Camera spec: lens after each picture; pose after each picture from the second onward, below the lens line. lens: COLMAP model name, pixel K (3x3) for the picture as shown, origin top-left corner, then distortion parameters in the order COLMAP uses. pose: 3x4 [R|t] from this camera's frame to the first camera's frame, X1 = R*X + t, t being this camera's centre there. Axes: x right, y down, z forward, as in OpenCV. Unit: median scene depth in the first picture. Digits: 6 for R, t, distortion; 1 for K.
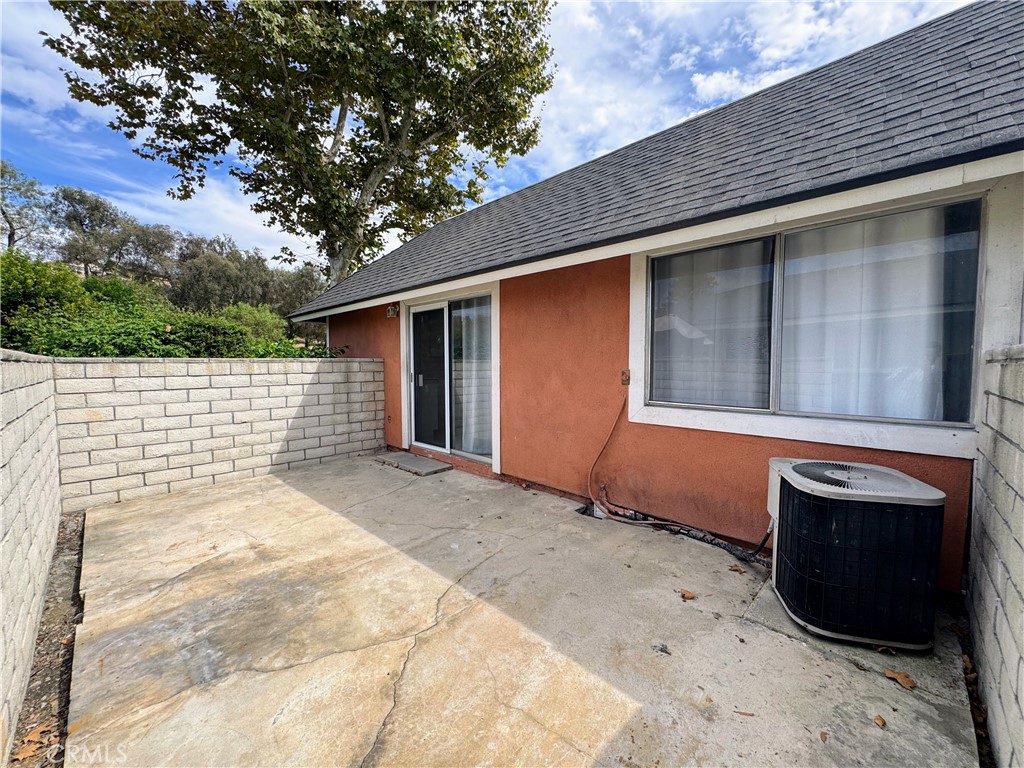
lens RADIAL K [[411.3, 0, 512.0], [0, 411.3, 384.0], [0, 0, 1]] dist [-0.002137, -0.000087]
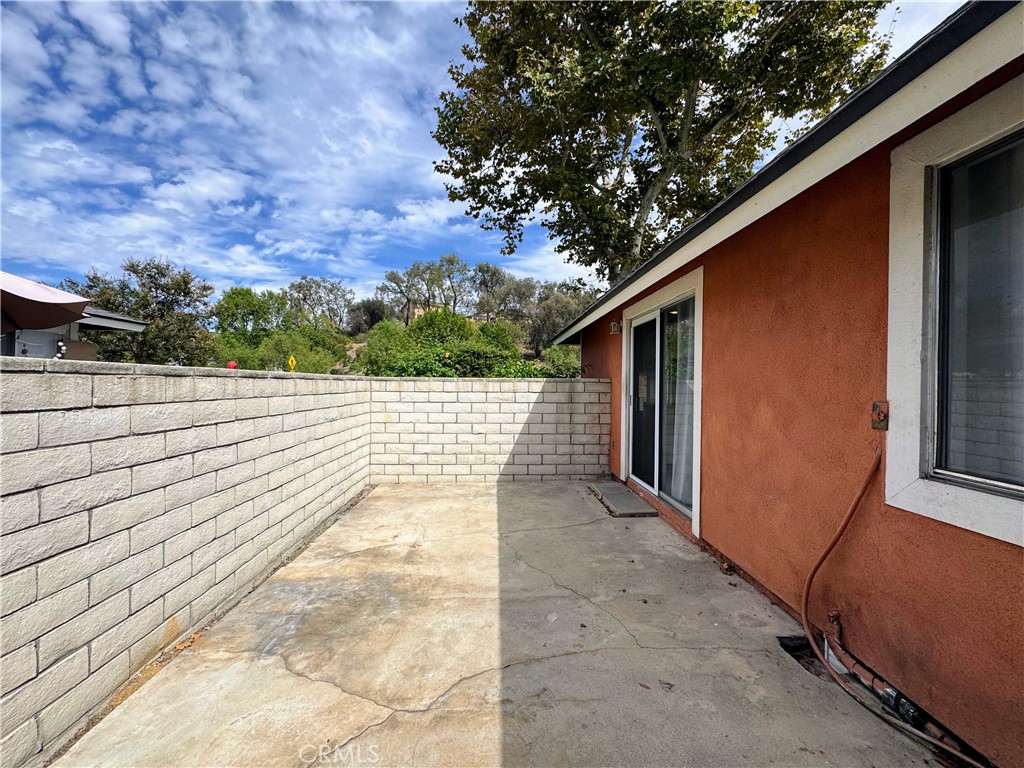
lens RADIAL K [[411.3, 0, 512.0], [0, 411.3, 384.0], [0, 0, 1]] dist [-0.002137, -0.000087]
pose [[0.725396, 0.012482, -0.688219, 0.213808], [-0.048205, 0.998302, -0.032703, -0.011795], [0.686642, 0.056898, 0.724766, 0.227643]]
